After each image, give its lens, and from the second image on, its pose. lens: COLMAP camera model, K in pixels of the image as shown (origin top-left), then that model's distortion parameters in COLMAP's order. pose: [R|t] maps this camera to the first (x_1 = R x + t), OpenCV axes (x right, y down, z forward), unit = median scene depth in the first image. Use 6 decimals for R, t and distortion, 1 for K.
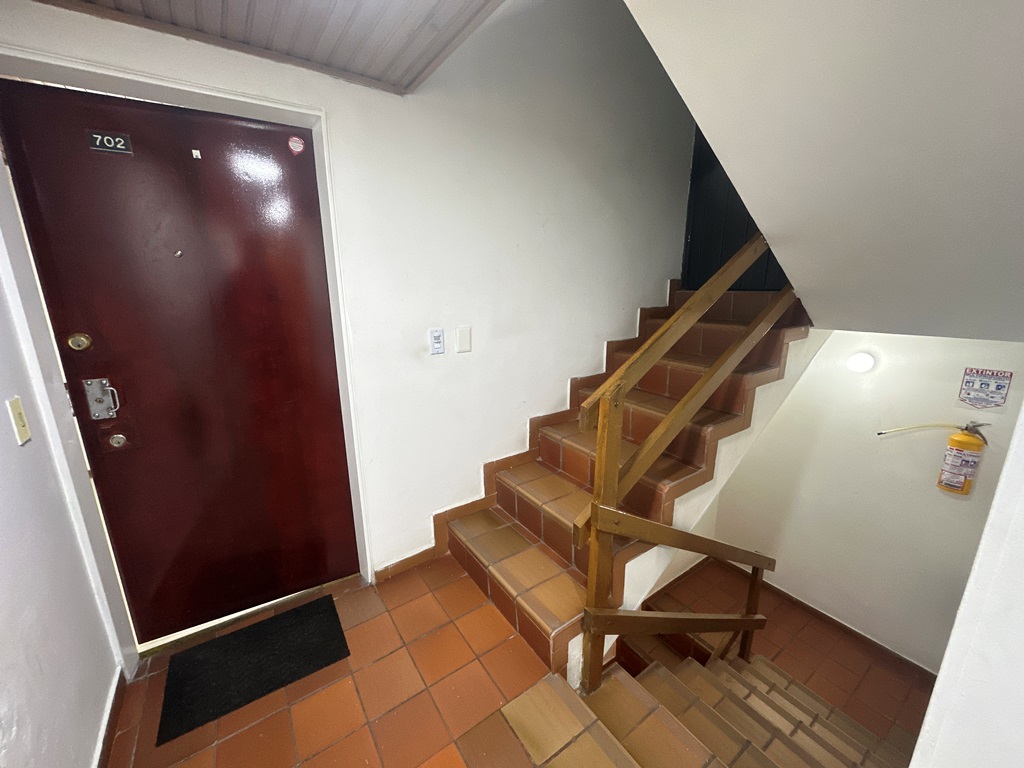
lens RADIAL K [[407.6, 0, 513.3], [0, 407.6, 383.1], [0, 0, 1]] dist [-0.001649, 0.000810]
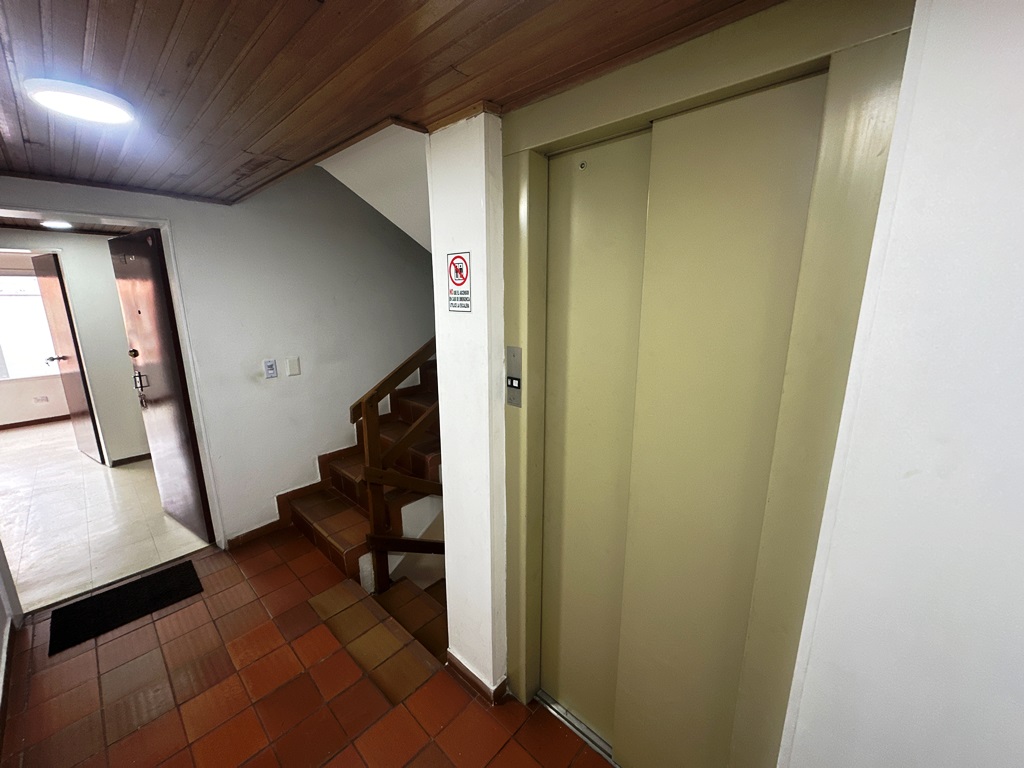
lens RADIAL K [[407.6, 0, 509.9], [0, 407.6, 382.3], [0, 0, 1]] dist [-0.001649, 0.000810]
pose [[0.978054, -0.046001, 0.203212, 0.337062], [0.051806, 0.998384, -0.023337, 0.020286], [-0.201810, 0.033352, 0.978857, -0.547483]]
